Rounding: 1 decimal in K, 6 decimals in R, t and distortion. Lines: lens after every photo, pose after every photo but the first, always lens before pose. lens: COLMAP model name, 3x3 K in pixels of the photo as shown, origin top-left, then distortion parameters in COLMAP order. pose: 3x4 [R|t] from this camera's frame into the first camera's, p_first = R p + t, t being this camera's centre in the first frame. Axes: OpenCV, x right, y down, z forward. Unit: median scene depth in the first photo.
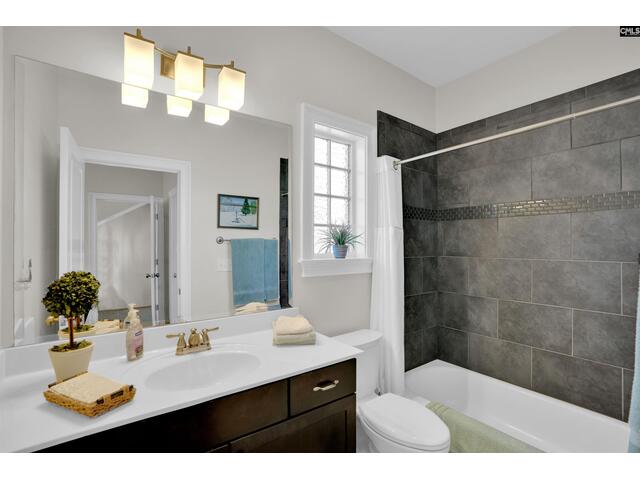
lens RADIAL K [[298.4, 0, 320.5], [0, 298.4, 236.4], [0, 0, 1]] dist [-0.071316, 0.027194]
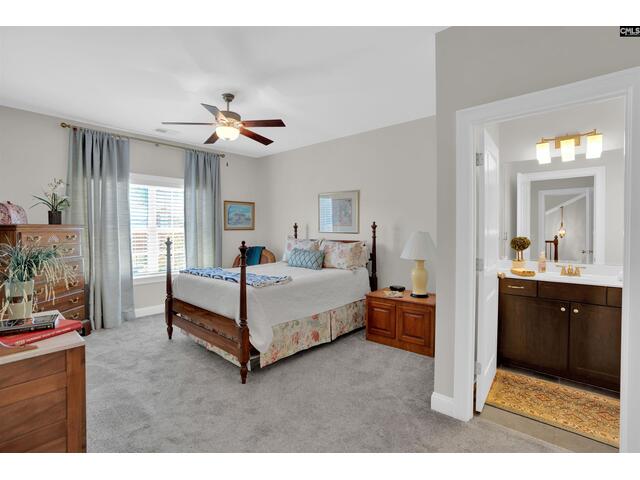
lens RADIAL K [[298.4, 0, 320.5], [0, 298.4, 236.4], [0, 0, 1]] dist [-0.071316, 0.027194]
pose [[0.215969, 0.027544, -0.976012, 1.215080], [0.022776, 0.999188, 0.033238, -0.009628], [0.976135, -0.029408, 0.215166, -1.236387]]
